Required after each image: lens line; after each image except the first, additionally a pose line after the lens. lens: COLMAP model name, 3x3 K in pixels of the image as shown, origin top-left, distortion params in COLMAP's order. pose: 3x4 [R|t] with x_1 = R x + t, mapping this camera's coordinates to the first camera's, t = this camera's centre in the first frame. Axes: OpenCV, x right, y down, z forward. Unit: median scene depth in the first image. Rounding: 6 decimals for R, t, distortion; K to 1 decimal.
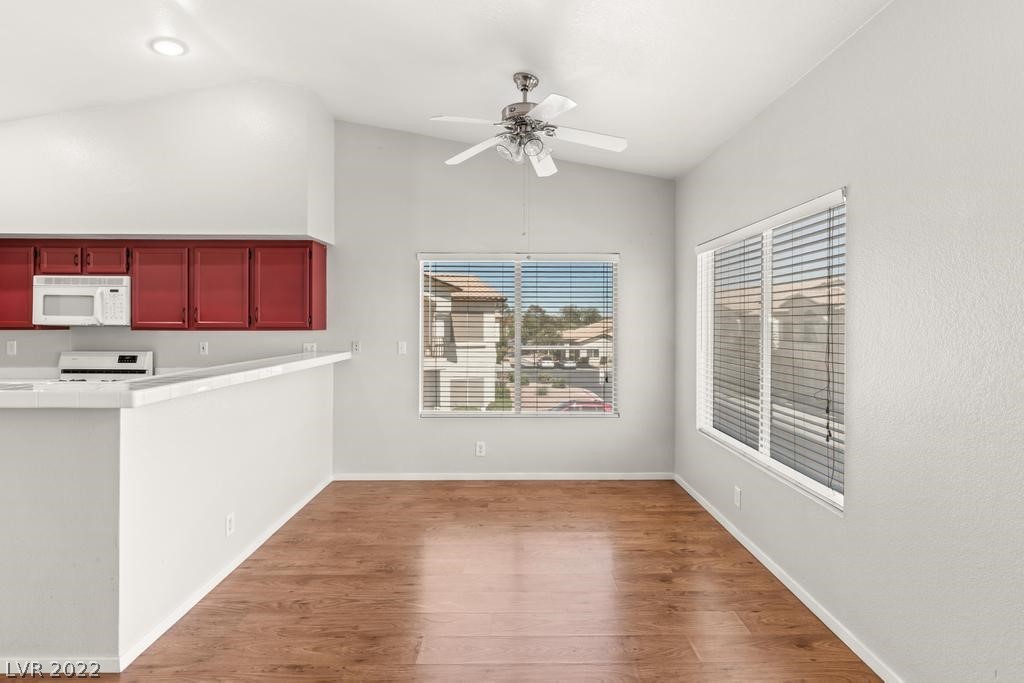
lens RADIAL K [[507.6, 0, 513.7], [0, 507.6, 325.6], [0, 0, 1]] dist [-0.004203, 0.002196]
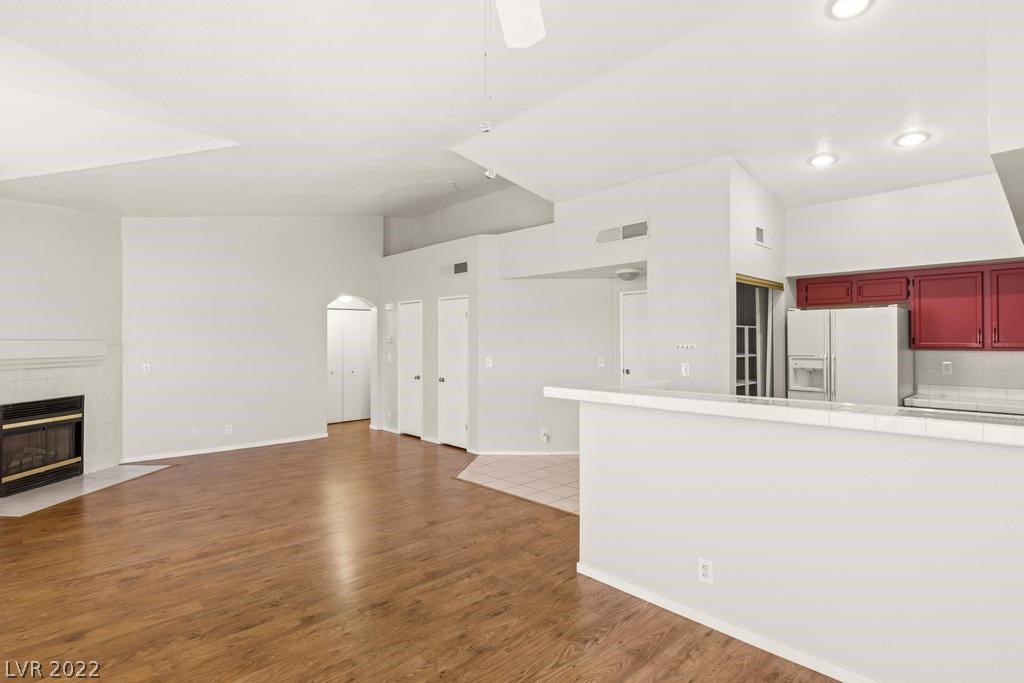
lens RADIAL K [[507.6, 0, 515.0], [0, 507.6, 341.9], [0, 0, 1]] dist [-0.004203, 0.002196]
pose [[-0.734014, -0.001884, -0.679132, 0.200946], [-0.004227, 0.999989, 0.001795, -0.008225], [0.679122, 0.004188, -0.734014, 0.974200]]
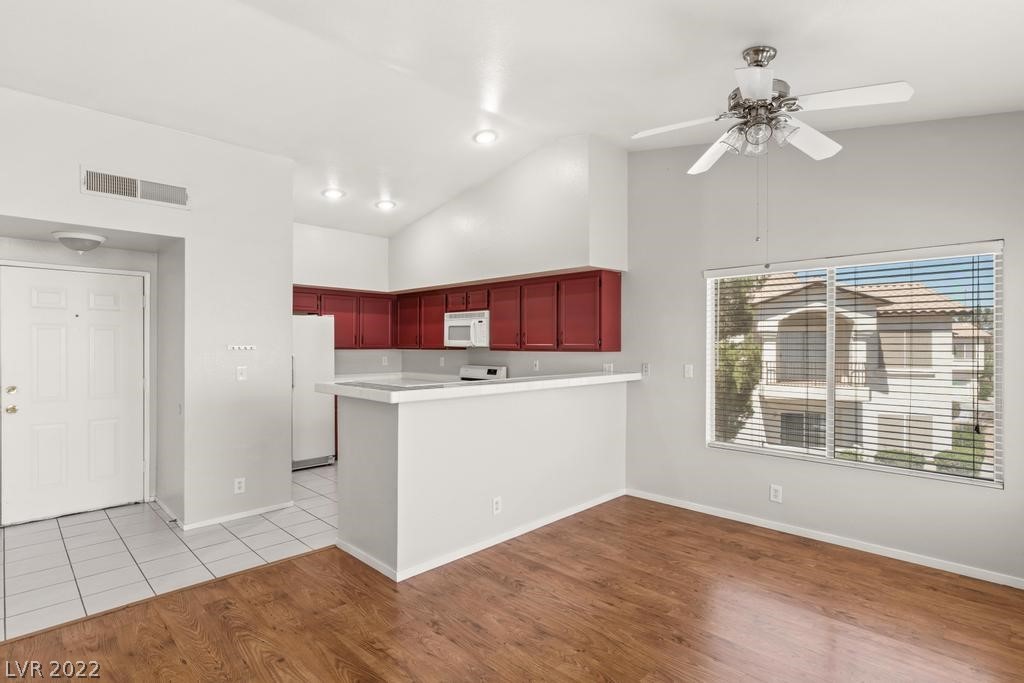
lens RADIAL K [[507.6, 0, 512.2], [0, 507.6, 343.7], [0, 0, 1]] dist [-0.004203, 0.002196]
pose [[0.702027, -0.002306, -0.712146, 0.248040], [-0.003347, 0.999973, -0.006536, -0.000286], [0.712142, 0.006972, 0.702001, 0.096719]]
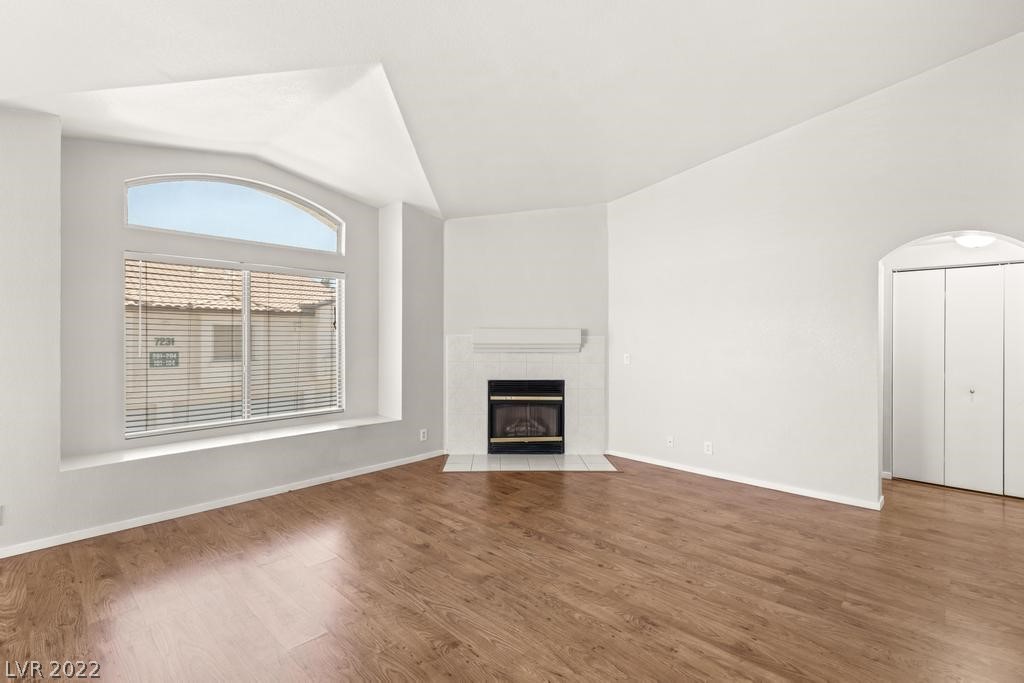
lens RADIAL K [[466.0, 0, 521.1], [0, 466.0, 335.5], [0, 0, 1]] dist [0.006448, -0.001510]
pose [[-0.731765, -0.006946, 0.681522, -0.657105], [-0.003862, 0.999974, 0.006045, 0.005514], [-0.681546, 0.001791, -0.731773, 0.286136]]
